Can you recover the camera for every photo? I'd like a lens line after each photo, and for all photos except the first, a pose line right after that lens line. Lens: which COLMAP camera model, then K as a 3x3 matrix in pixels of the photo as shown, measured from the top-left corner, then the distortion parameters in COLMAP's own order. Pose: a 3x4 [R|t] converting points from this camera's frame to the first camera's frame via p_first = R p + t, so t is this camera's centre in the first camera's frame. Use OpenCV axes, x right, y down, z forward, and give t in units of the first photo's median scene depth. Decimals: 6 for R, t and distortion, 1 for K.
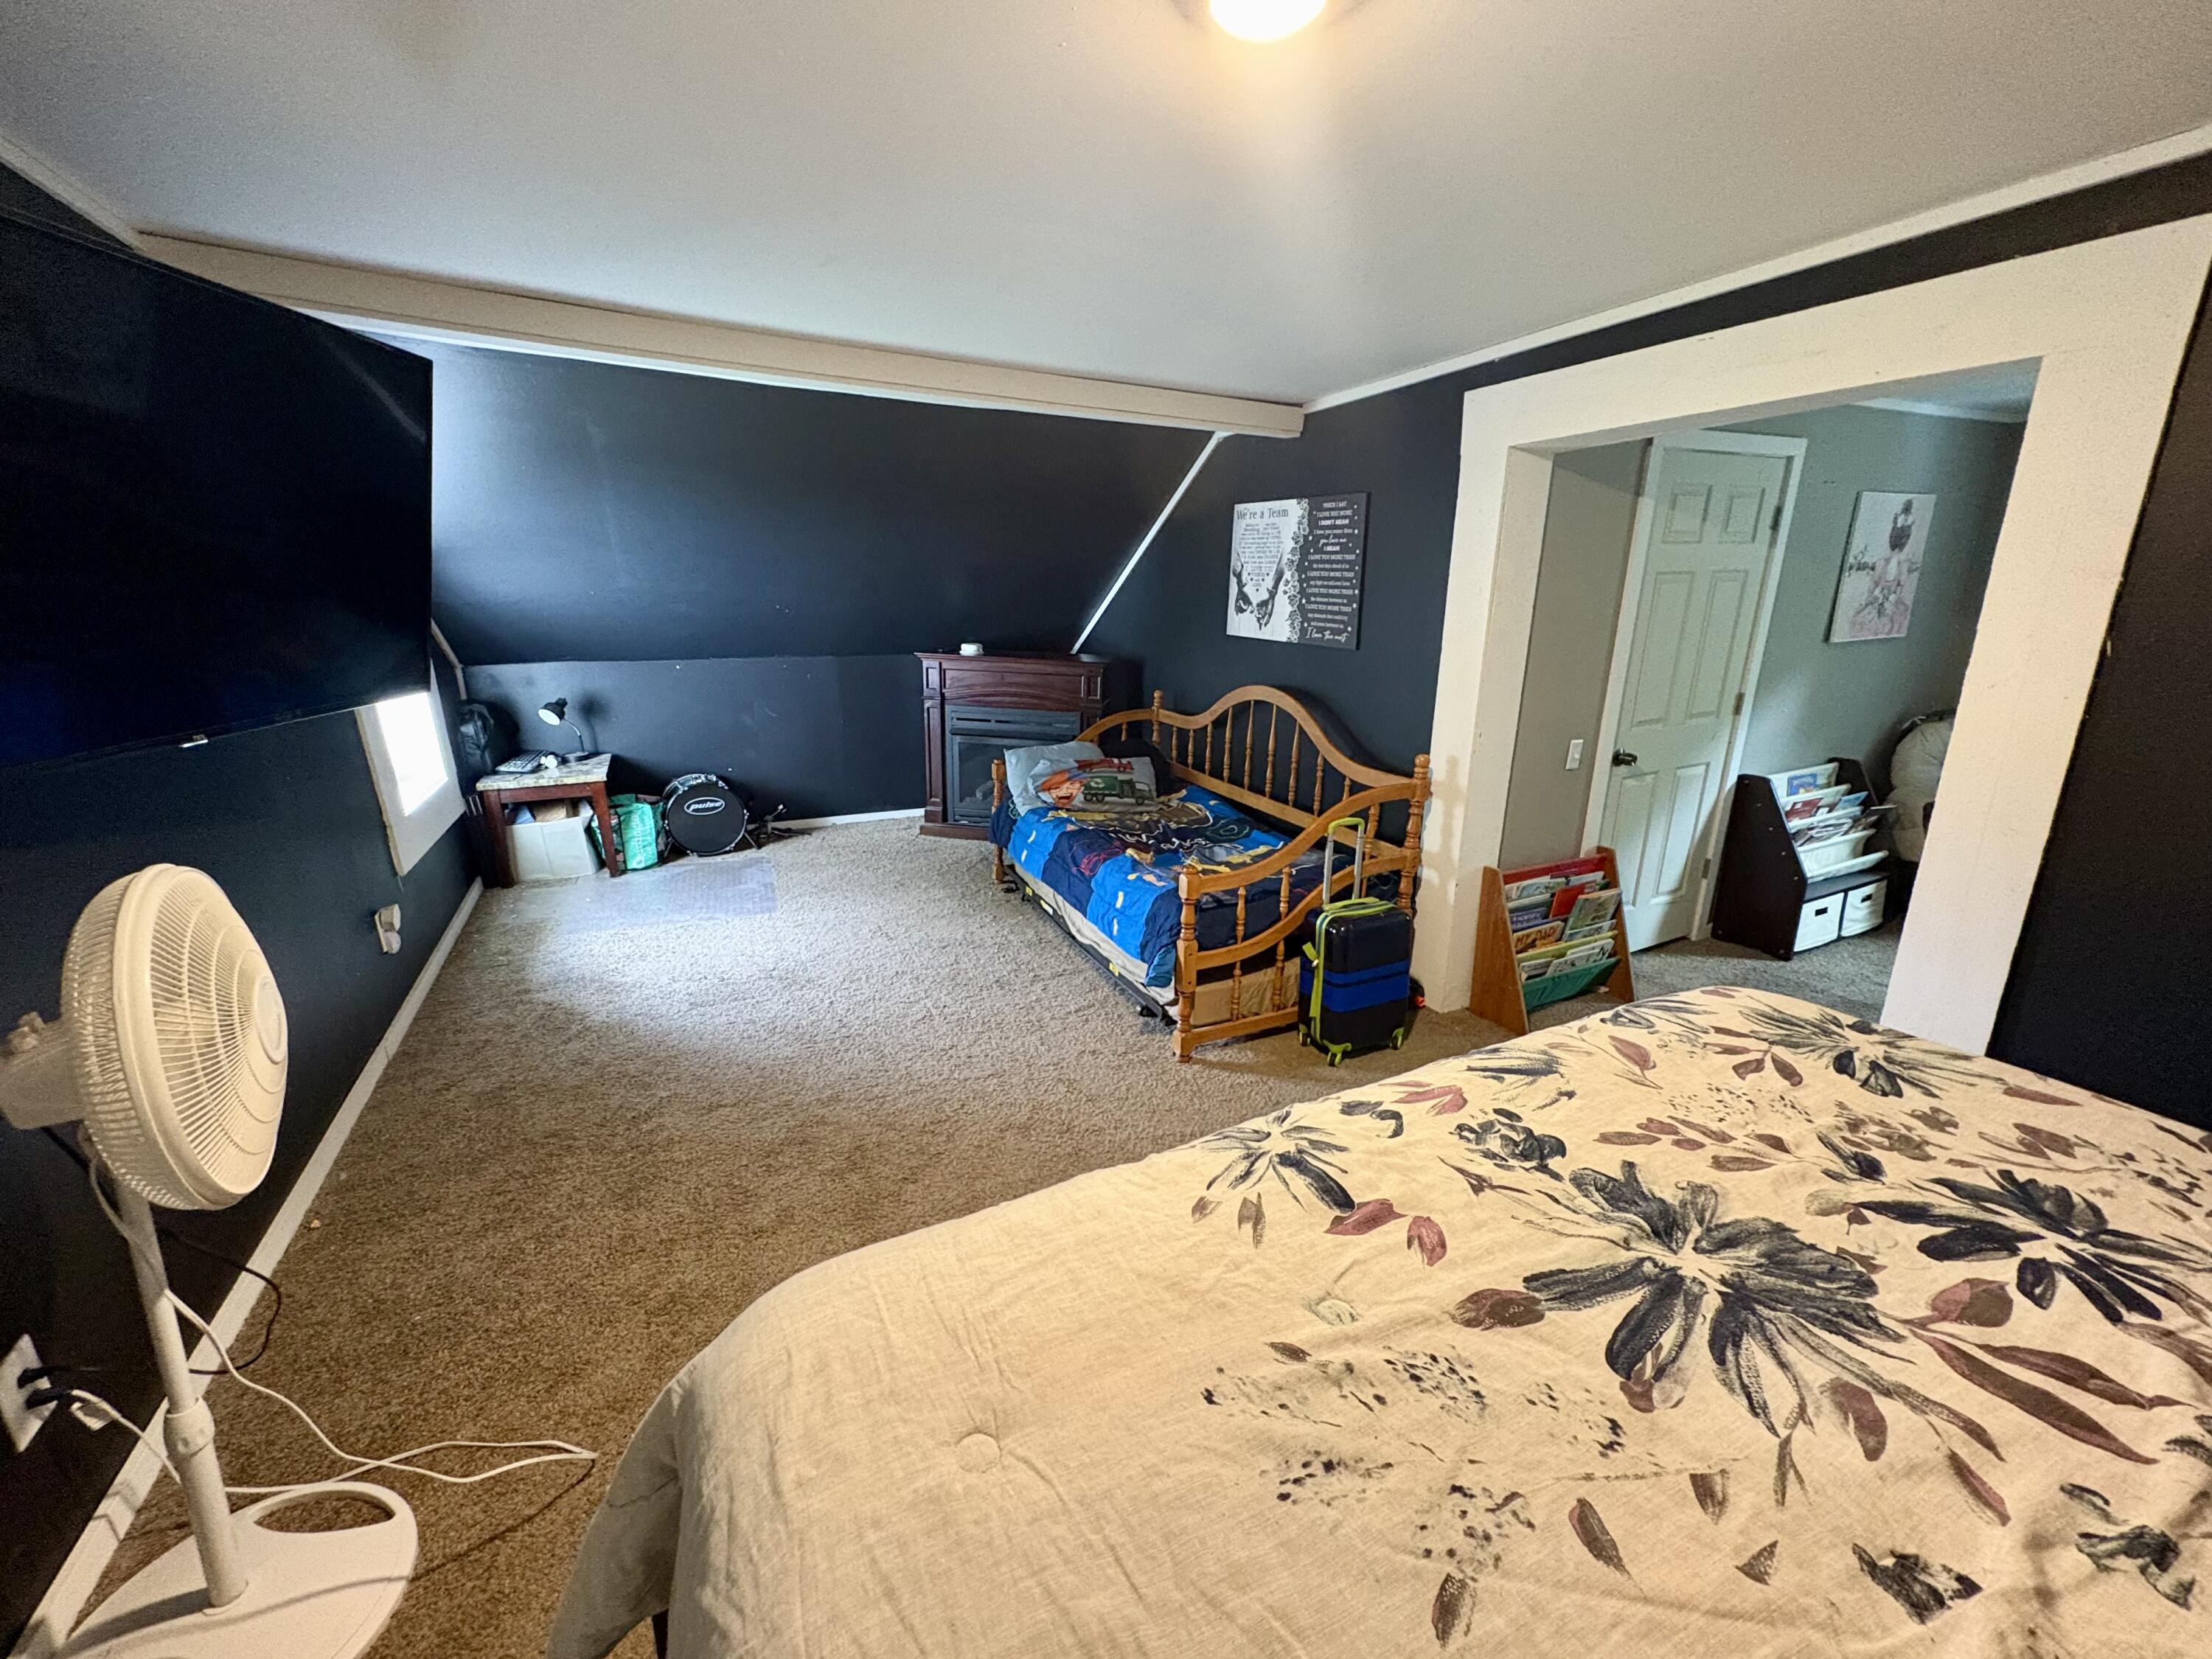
lens RADIAL K [[883.7, 0, 1104.5], [0, 883.7, 825.7], [0, 0, 1]] dist [0.000966, 0.000613]
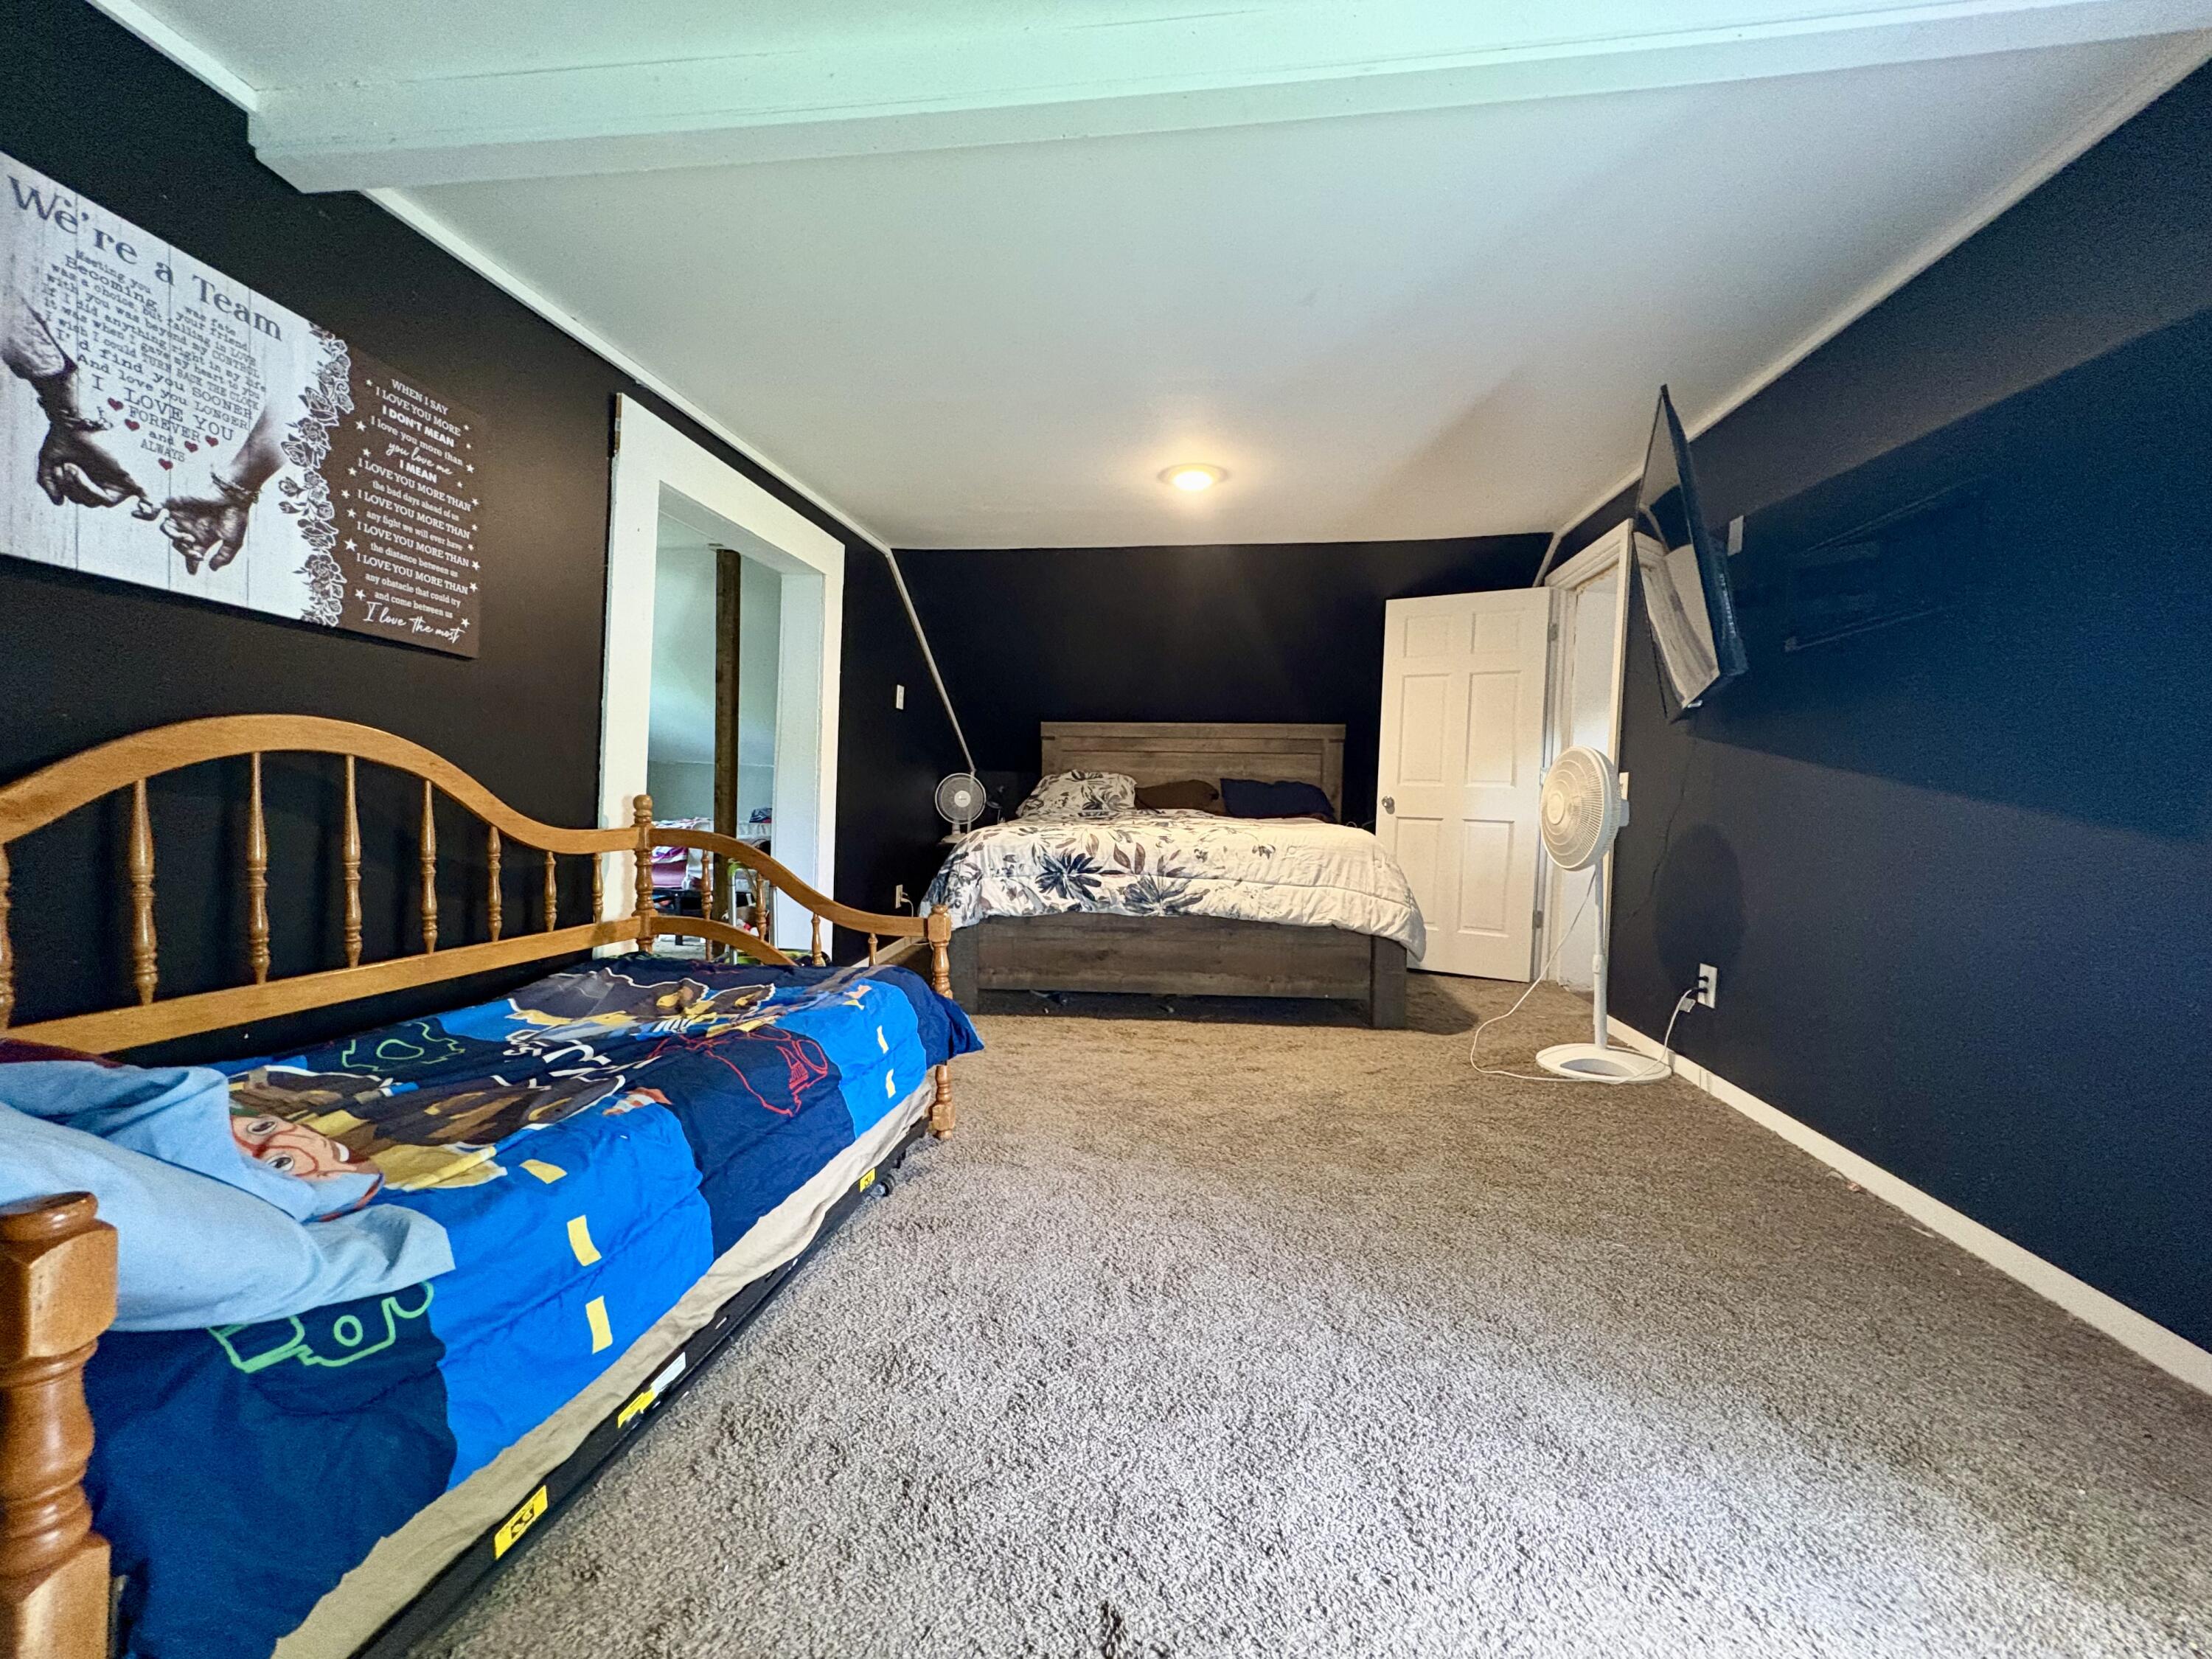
lens RADIAL K [[883.7, 0, 1104.5], [0, 883.7, 825.7], [0, 0, 1]] dist [0.000966, 0.000613]
pose [[-0.836814, -0.036652, 0.546260, -0.390393], [0.123477, 0.959415, 0.253527, -0.173076], [-0.533382, 0.279605, -0.798326, 1.183953]]
